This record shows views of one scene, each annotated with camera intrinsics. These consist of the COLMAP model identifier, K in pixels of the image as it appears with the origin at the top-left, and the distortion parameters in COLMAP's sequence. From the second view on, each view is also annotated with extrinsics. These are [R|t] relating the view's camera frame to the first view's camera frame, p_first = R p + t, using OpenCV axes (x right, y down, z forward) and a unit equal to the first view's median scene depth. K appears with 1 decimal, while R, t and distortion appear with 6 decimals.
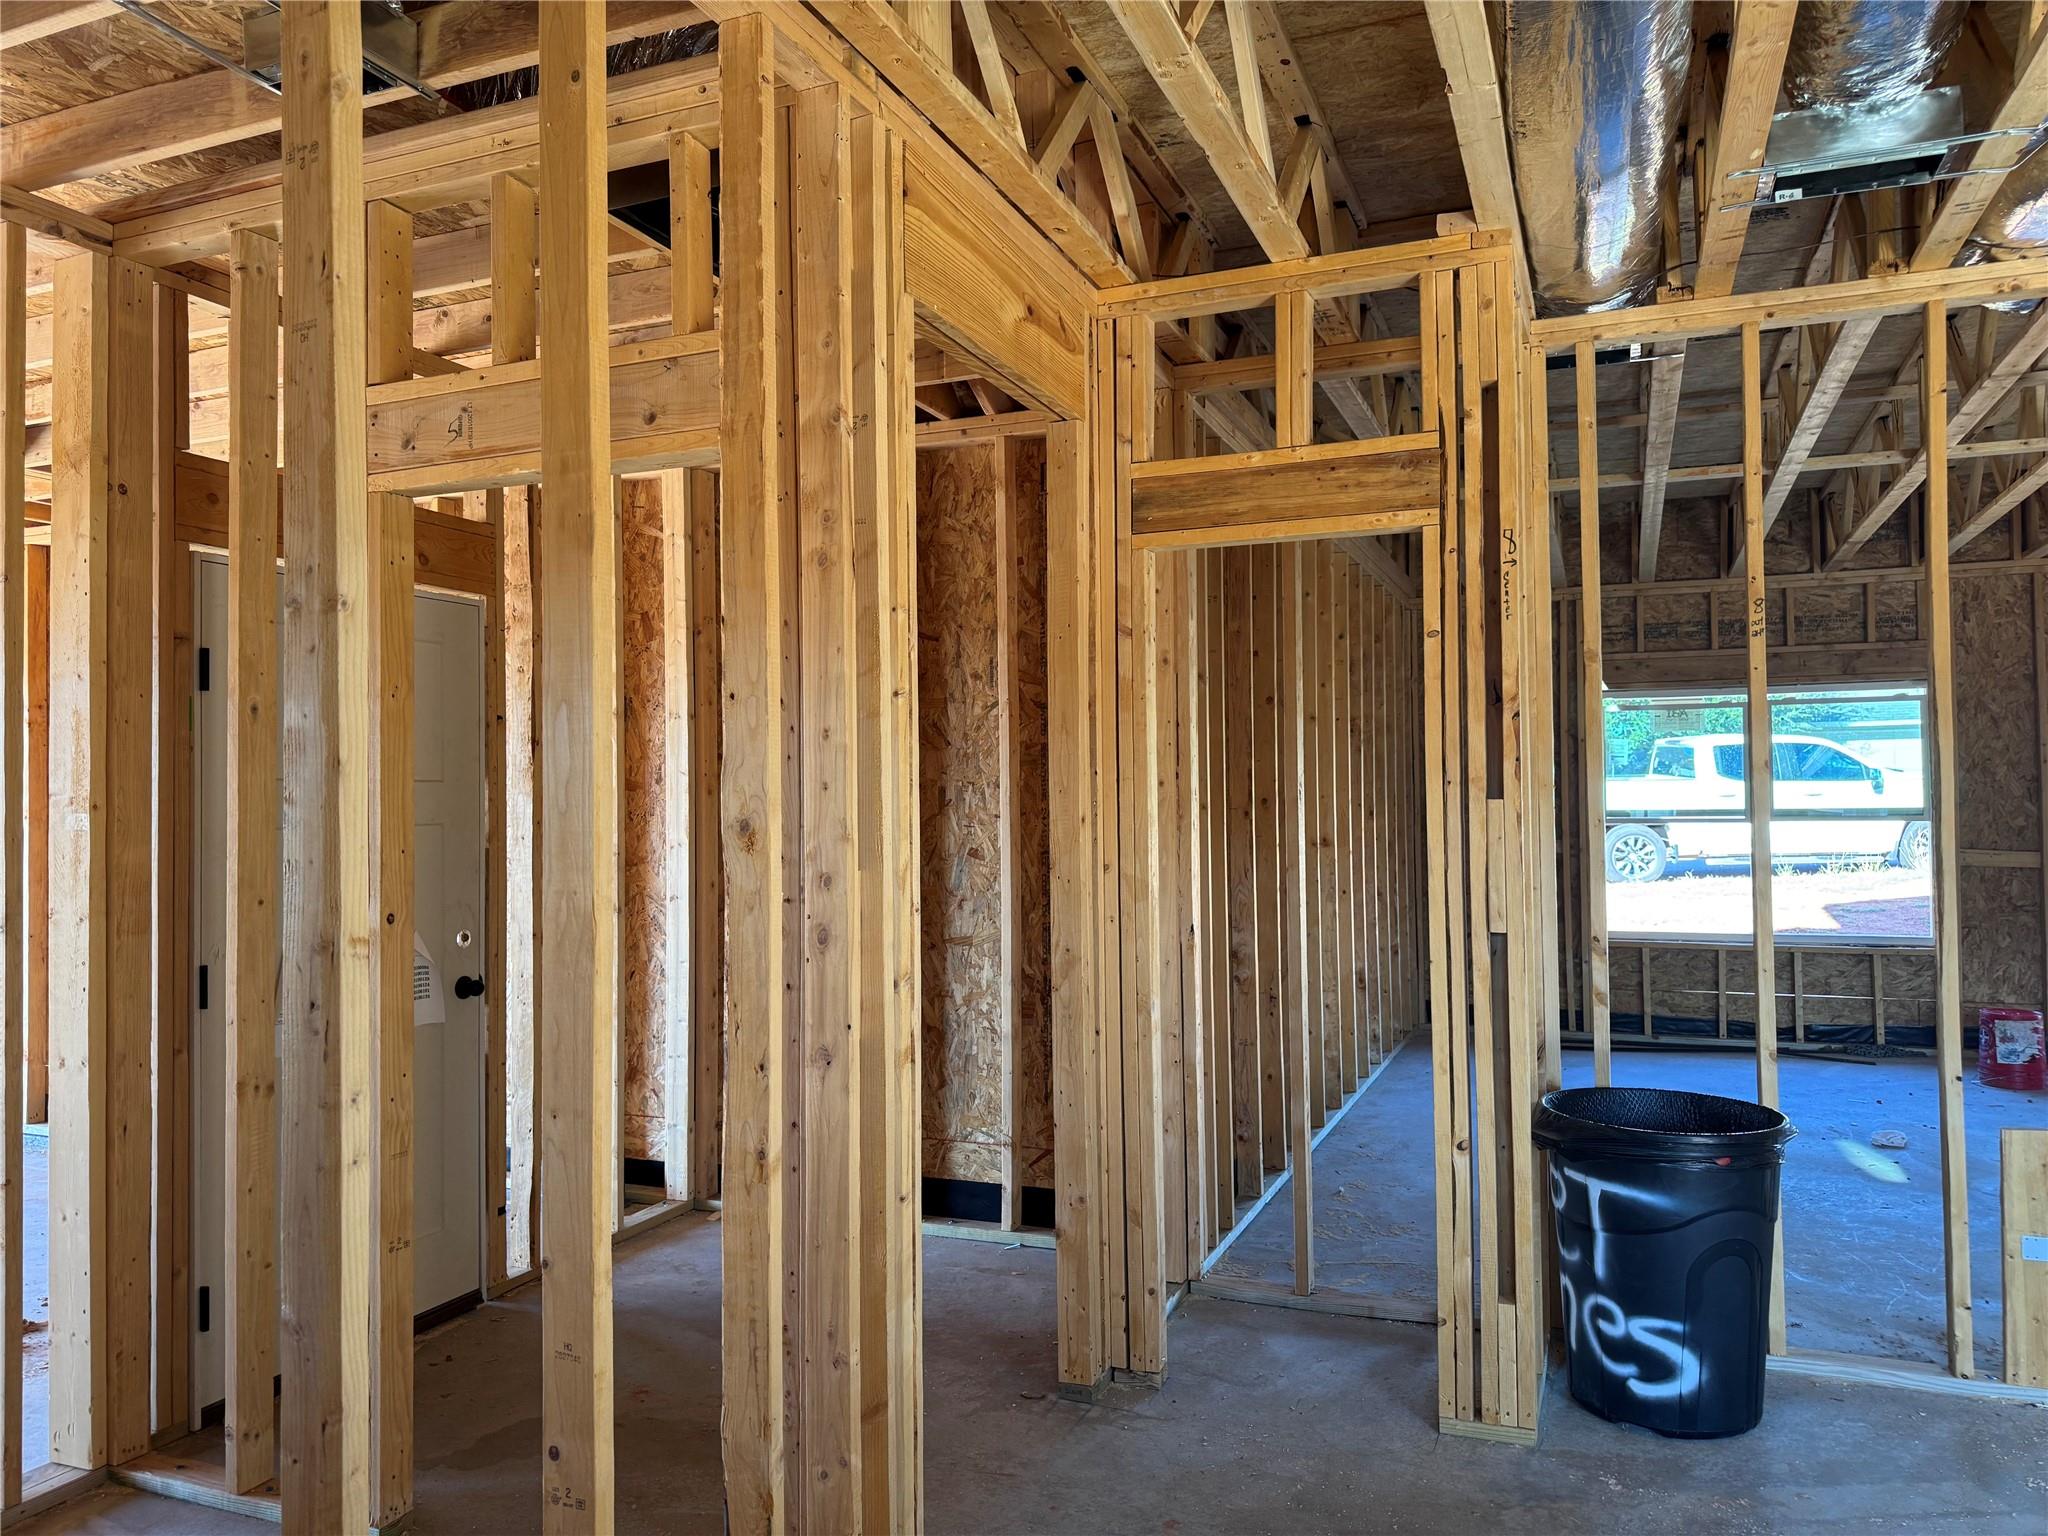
lens RADIAL K [[1458.0, 0, 1029.1], [0, 1458.0, 765.4], [0, 0, 1]] dist [0.002855, 0.002133]
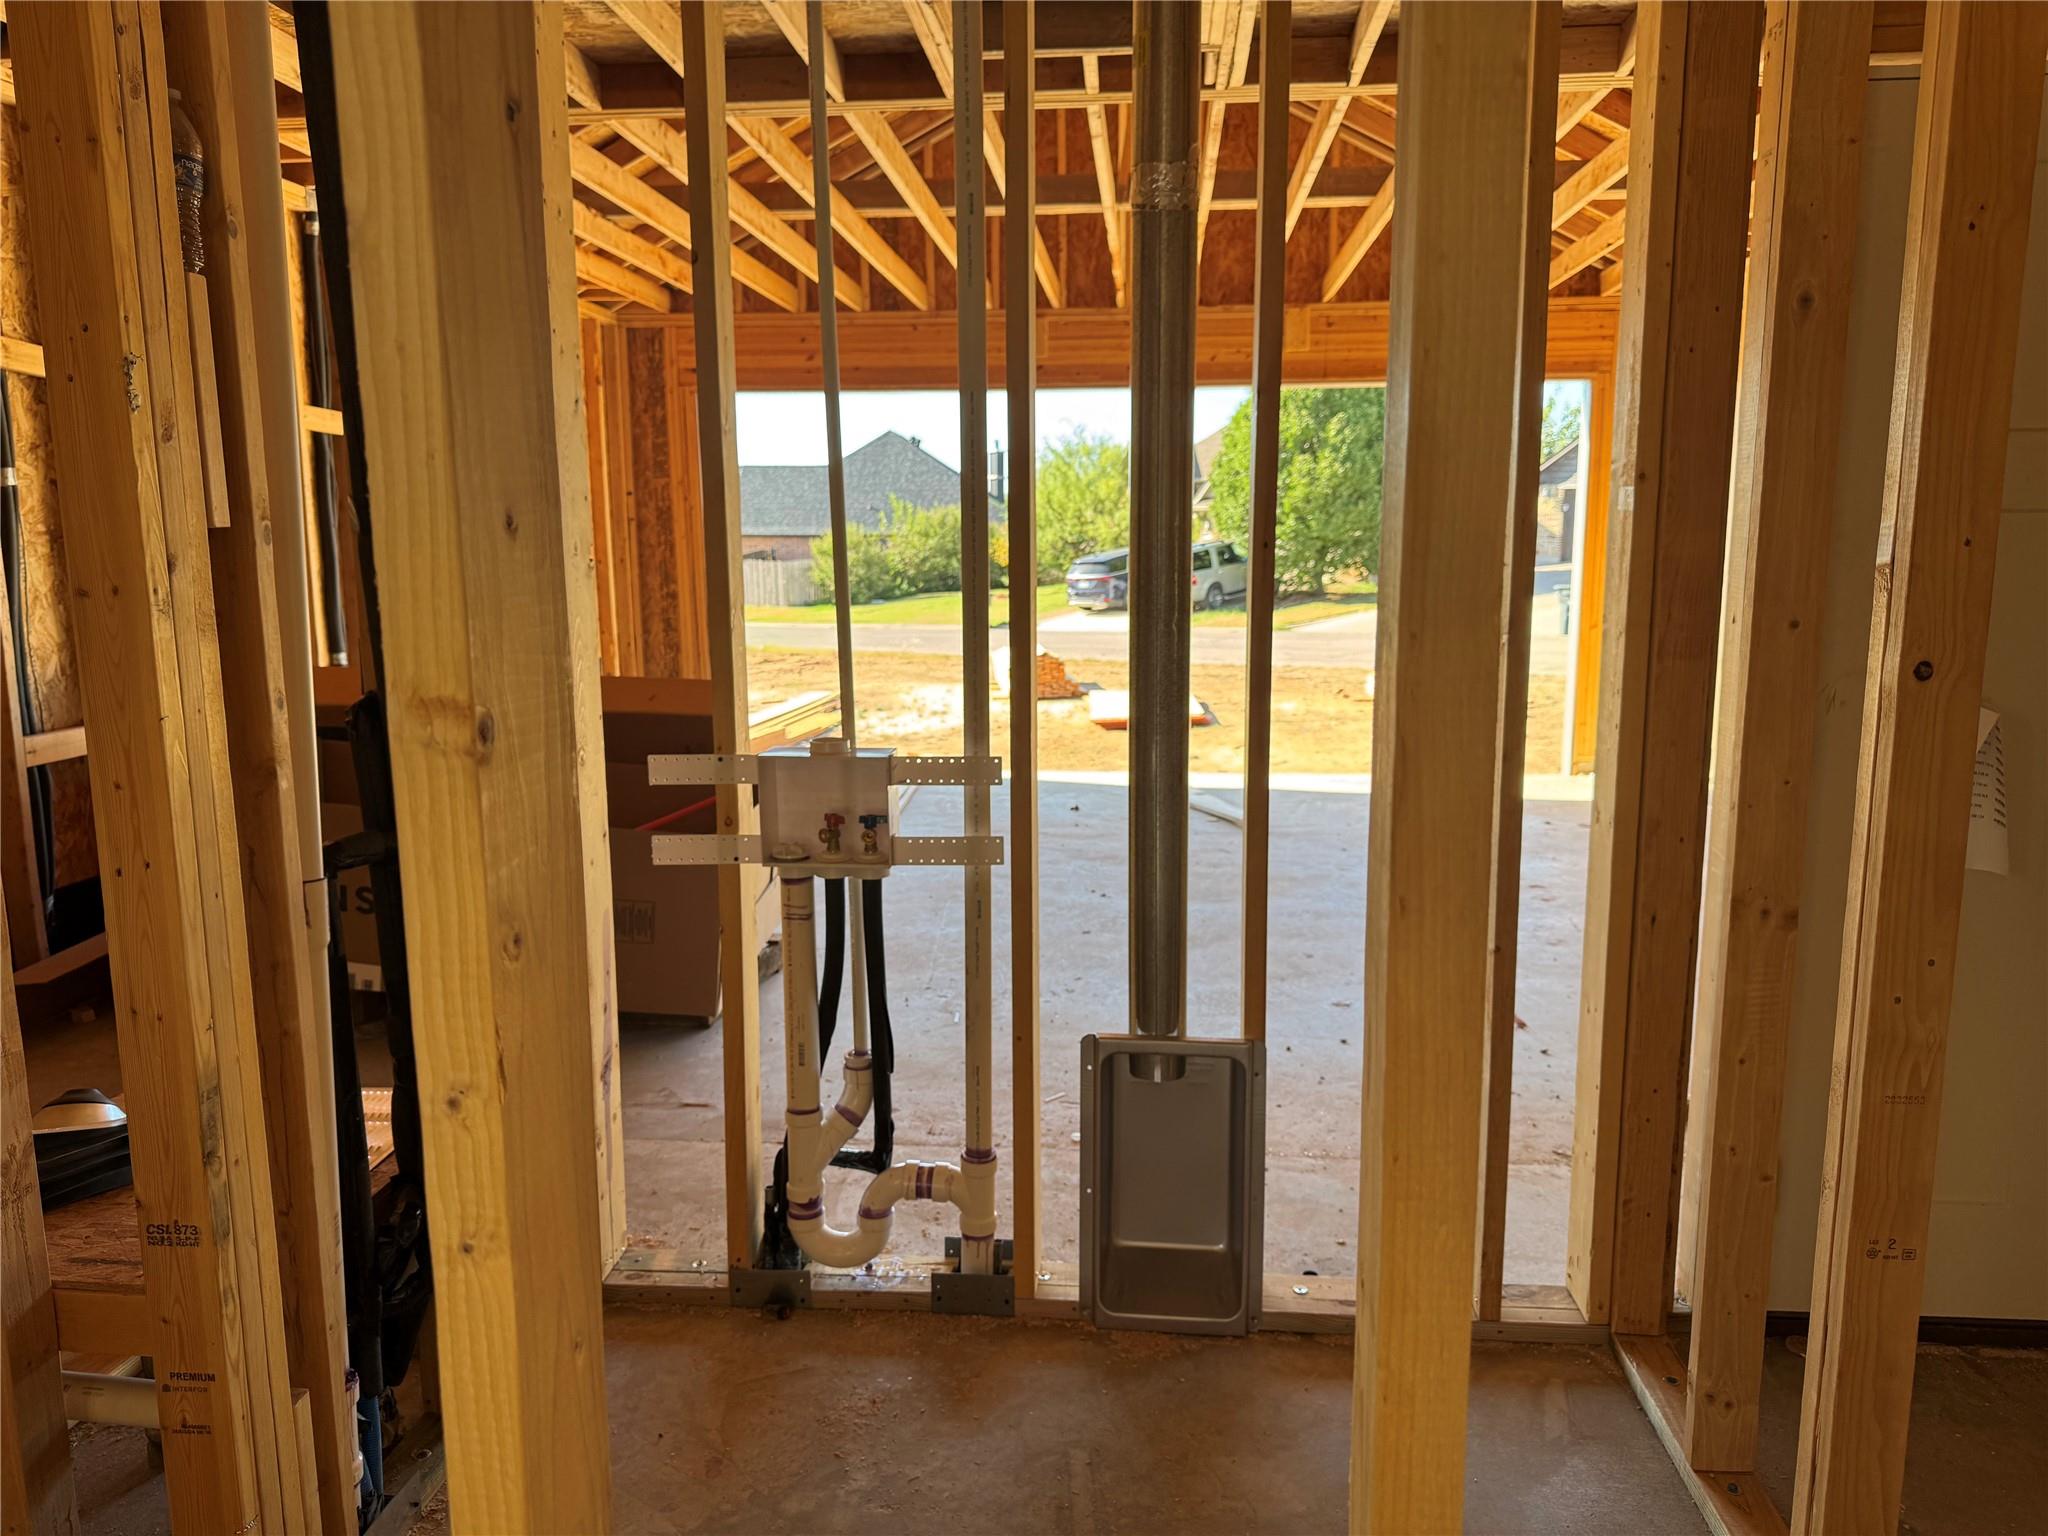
lens RADIAL K [[1454.0, 0, 1027.2], [0, 1454.0, 767.8], [0, 0, 1]] dist [0.060686, -0.056385]
pose [[0.296726, 0.160877, -0.941314, -0.025450], [0.025145, 0.984050, 0.176107, 0.035760], [0.954632, -0.075925, 0.287947, 0.509460]]
